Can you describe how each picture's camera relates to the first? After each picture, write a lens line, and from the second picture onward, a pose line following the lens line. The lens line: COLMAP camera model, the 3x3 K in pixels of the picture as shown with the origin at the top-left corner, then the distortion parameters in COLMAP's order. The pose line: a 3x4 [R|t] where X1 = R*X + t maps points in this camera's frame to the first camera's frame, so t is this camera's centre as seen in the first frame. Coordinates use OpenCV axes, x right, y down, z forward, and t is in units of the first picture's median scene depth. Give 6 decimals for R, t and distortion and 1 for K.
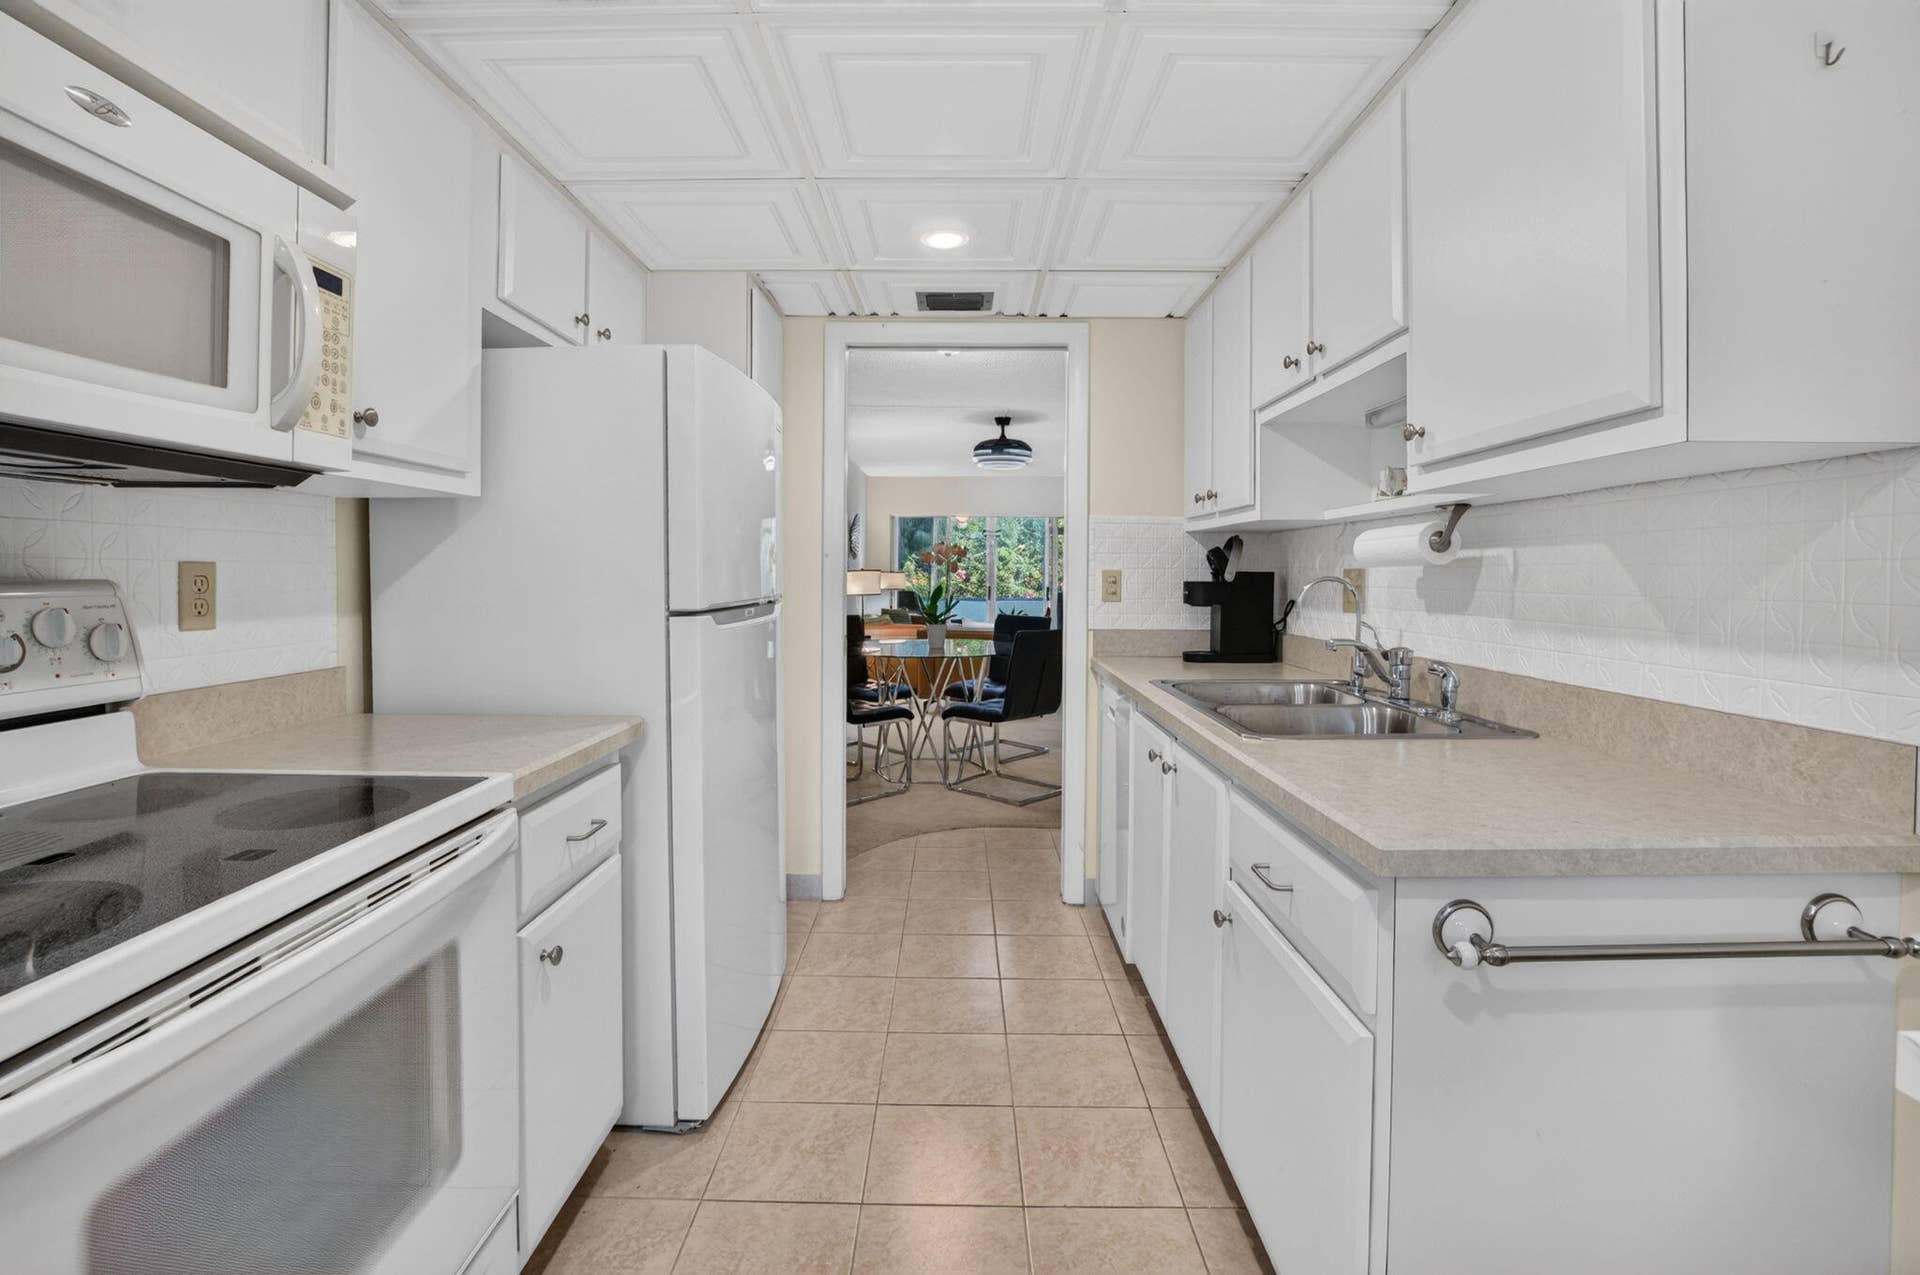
lens RADIAL K [[865.4, 0, 958.7], [0, 865.4, 578.0], [0, 0, 1]] dist [-0.018907, -0.000197]
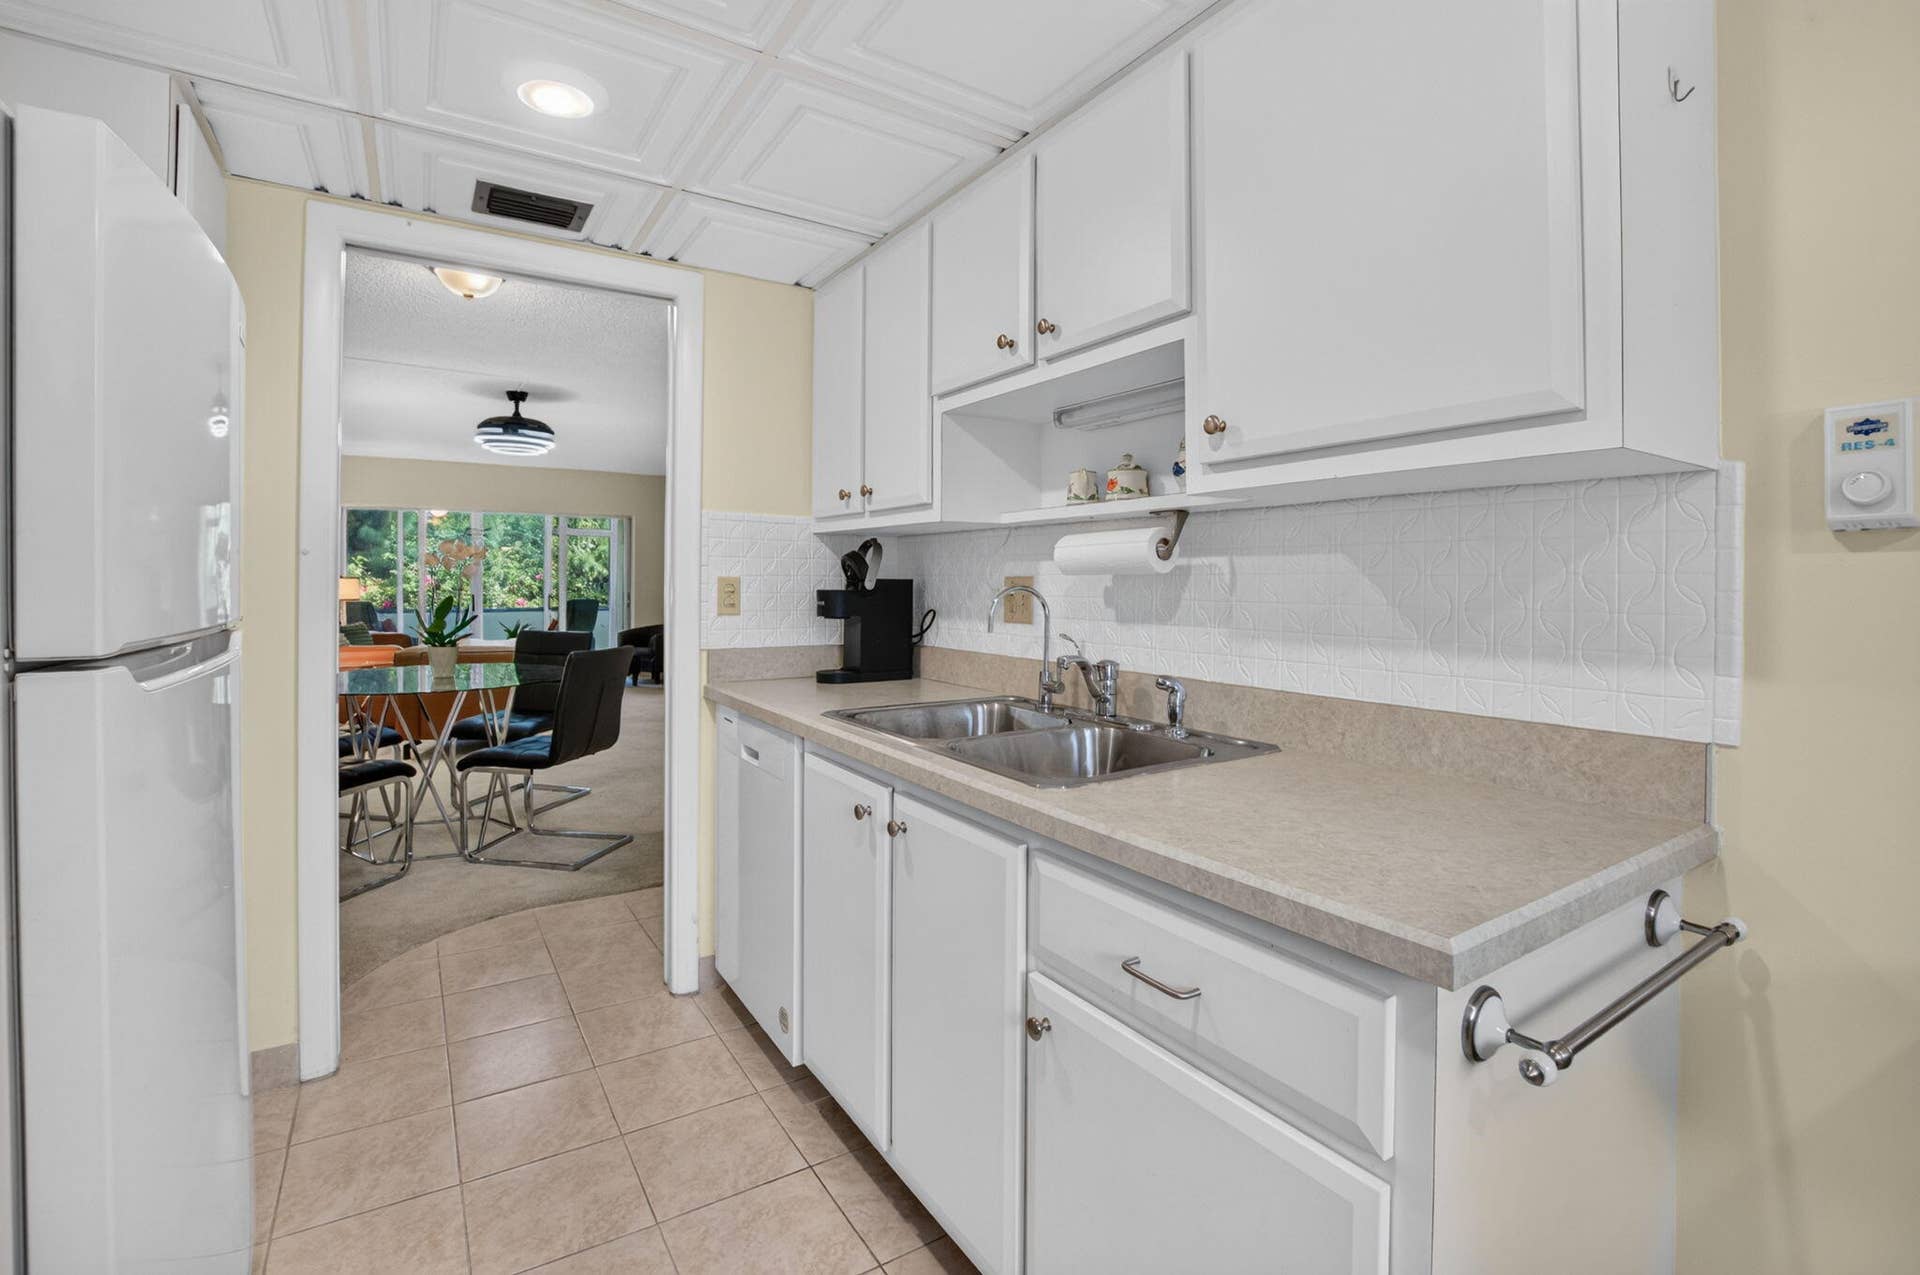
lens RADIAL K [[865.4, 0, 958.7], [0, 865.4, 578.0], [0, 0, 1]] dist [-0.018907, -0.000197]
pose [[0.842013, 0.002829, 0.539449, -0.091909], [0.000973, 0.999977, -0.006763, -0.002631], [-0.539456, 0.006220, 0.841991, 0.200230]]
